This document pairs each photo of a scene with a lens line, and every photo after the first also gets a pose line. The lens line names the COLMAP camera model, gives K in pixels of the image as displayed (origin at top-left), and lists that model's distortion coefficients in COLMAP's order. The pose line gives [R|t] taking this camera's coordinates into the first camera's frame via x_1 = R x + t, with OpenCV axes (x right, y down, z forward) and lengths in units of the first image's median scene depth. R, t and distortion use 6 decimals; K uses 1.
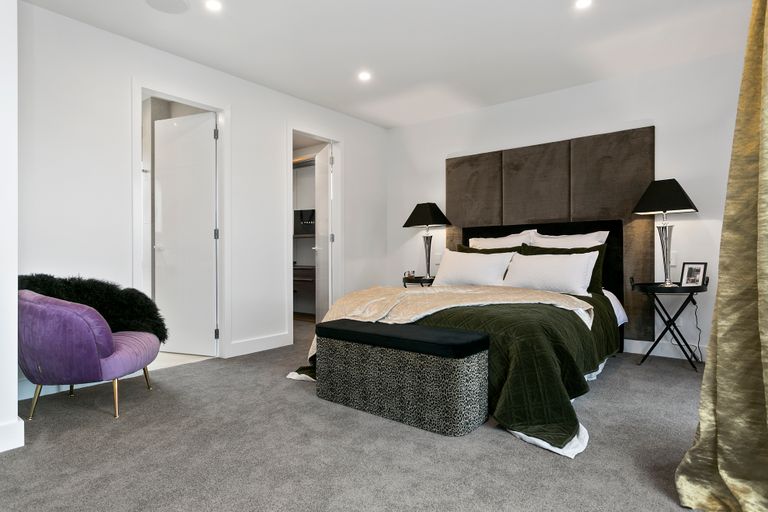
lens RADIAL K [[453.6, 0, 384.0], [0, 453.6, 256.0], [0, 0, 1]] dist [-0.001259, -0.000150]
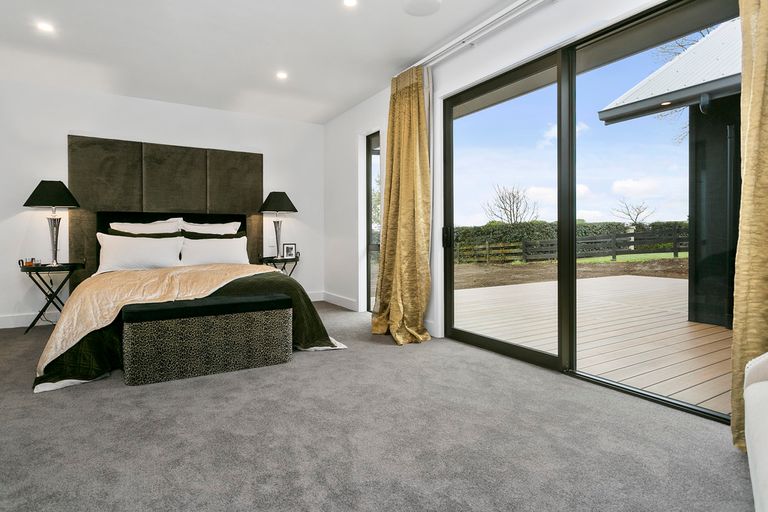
lens RADIAL K [[428.7, 0, 384.4], [0, 428.7, 241.3], [0, 0, 1]] dist [0.001034, 0.000414]
pose [[0.322501, -0.002906, 0.946565, -0.599673], [0.005249, 0.999985, 0.001282, 0.004660], [-0.946554, 0.004555, 0.322512, 0.146909]]
